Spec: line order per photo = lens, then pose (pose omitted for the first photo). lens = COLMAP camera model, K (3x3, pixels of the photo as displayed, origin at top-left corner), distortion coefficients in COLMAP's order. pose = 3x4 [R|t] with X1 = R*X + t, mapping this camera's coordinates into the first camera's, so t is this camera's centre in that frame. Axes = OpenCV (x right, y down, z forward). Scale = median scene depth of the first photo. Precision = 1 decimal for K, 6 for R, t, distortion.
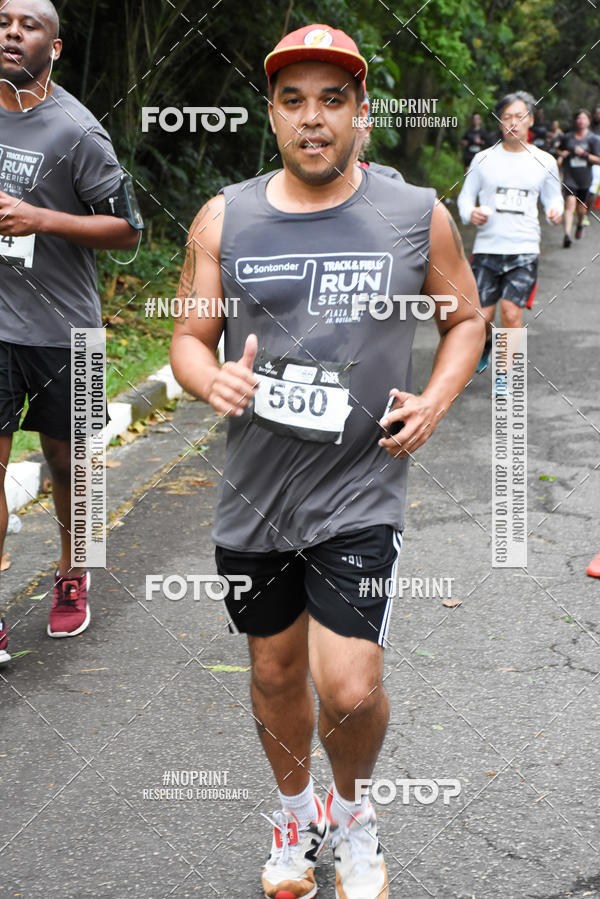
lens RADIAL K [[1674.9, 0, 295.4], [0, 1674.9, 452.7], [0, 0, 1]] dist [0.360597, 0.000000]
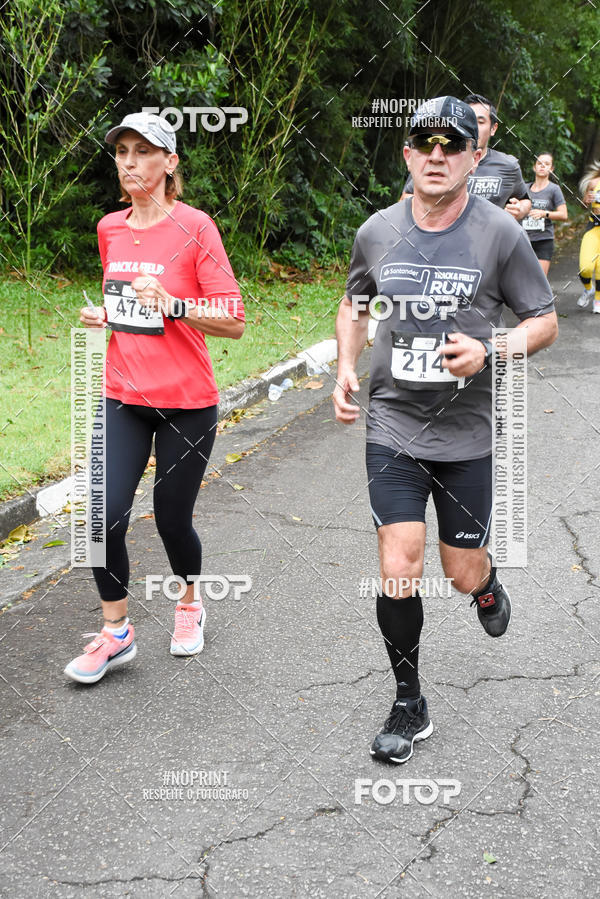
lens RADIAL K [[1360.8, 0, 307.8], [0, 1360.8, 478.4], [0, 0, 1]] dist [0.204861, 0.000000]
pose [[0.982832, 0.051215, -0.177251, 0.100647], [-0.045401, 0.998294, 0.036707, 0.116891], [0.178829, -0.028029, 0.983481, -0.565451]]
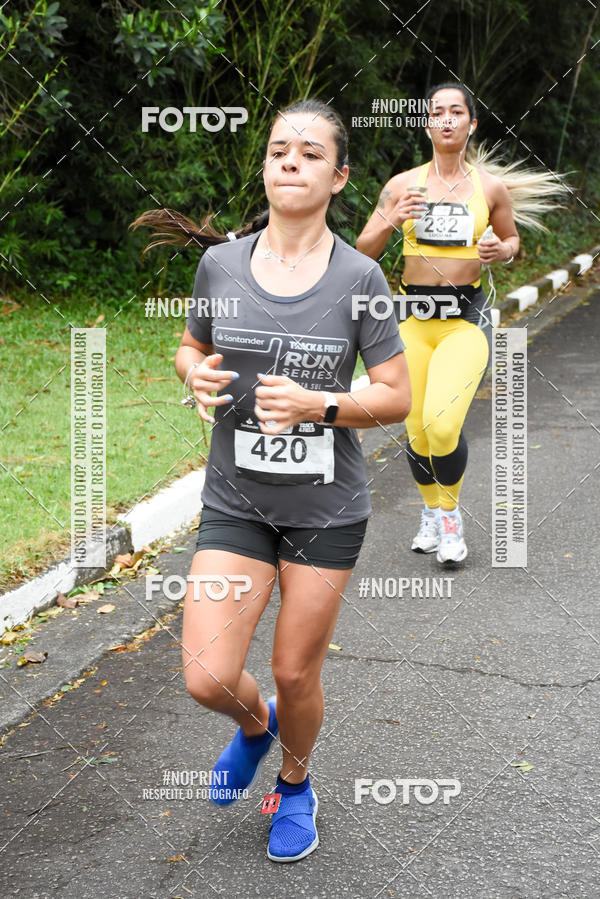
lens RADIAL K [[1569.1, 0, 305.4], [0, 1569.1, 455.7], [0, 0, 1]] dist [0.337853, 0.000000]
pose [[0.980801, 0.022469, -0.193713, 0.043691], [-0.021148, 0.999737, 0.008886, 0.068732], [0.193862, -0.004618, 0.981018, -0.323237]]
